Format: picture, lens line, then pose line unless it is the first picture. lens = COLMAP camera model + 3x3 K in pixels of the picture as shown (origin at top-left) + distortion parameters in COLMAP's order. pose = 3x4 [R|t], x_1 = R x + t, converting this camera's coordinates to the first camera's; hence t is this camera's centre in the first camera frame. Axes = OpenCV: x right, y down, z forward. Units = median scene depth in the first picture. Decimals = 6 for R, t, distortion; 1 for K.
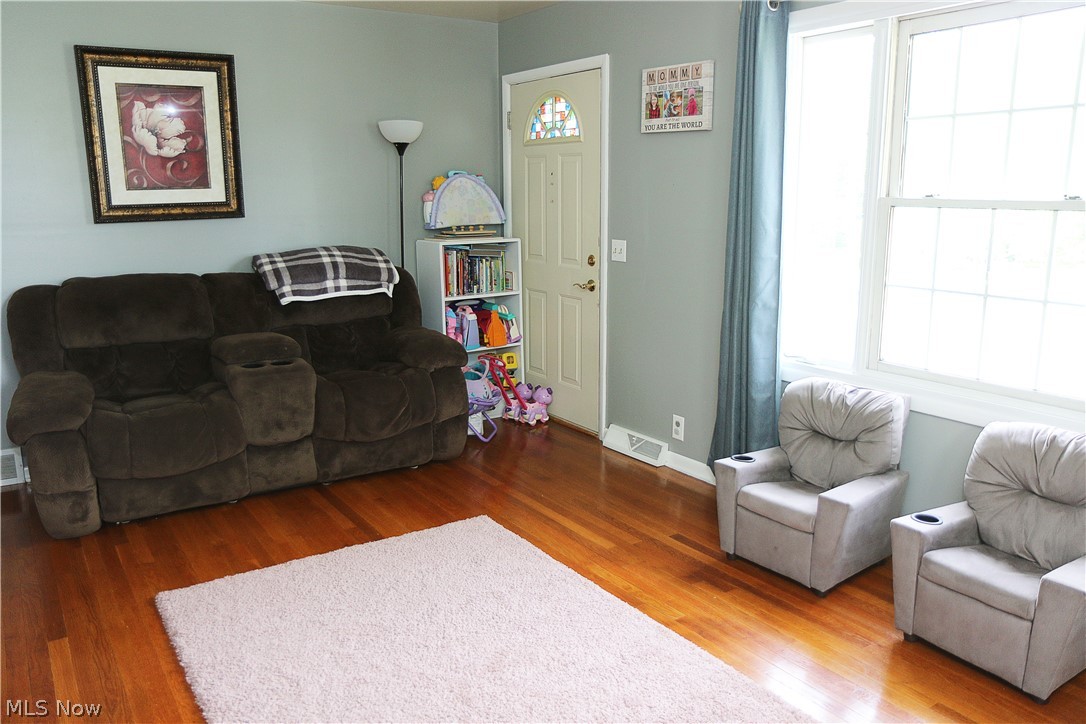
lens RADIAL K [[827.8, 0, 544.0], [0, 827.8, 357.6], [0, 0, 1]] dist [-0.059633, 0.012999]
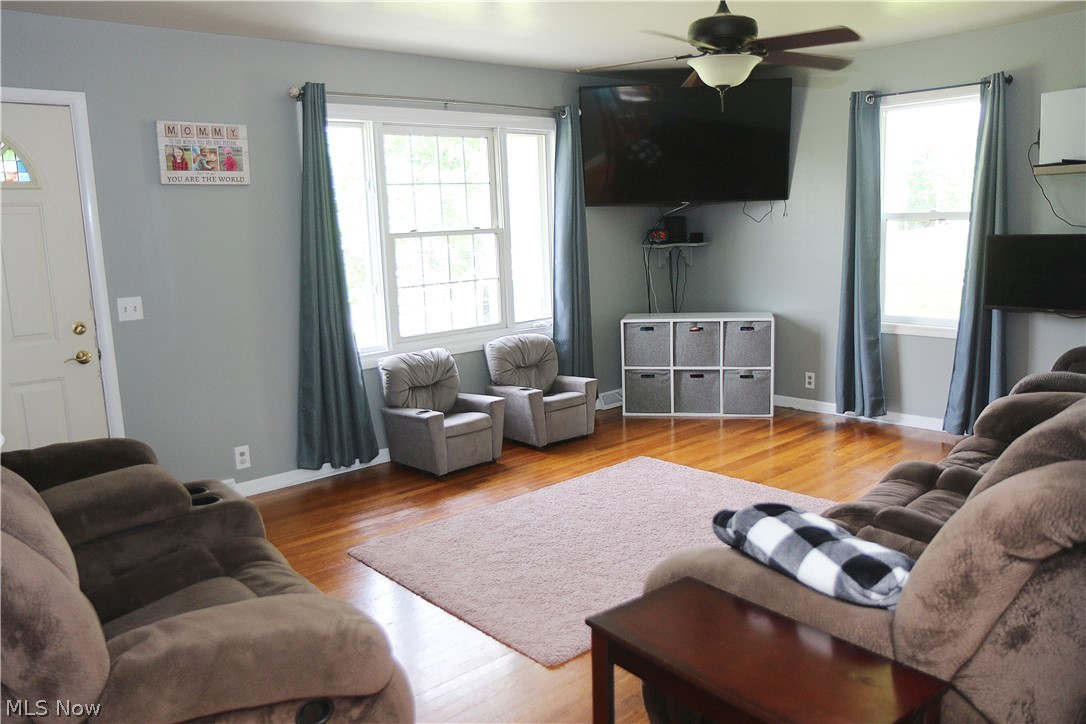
lens RADIAL K [[827.8, 0, 544.5], [0, 827.8, 361.6], [0, 0, 1]] dist [-0.059633, 0.012999]
pose [[-0.119214, -0.168184, 0.978520, -0.969809], [0.234733, 0.952836, 0.192367, -0.157122], [-0.964722, 0.252624, -0.074113, 0.714949]]
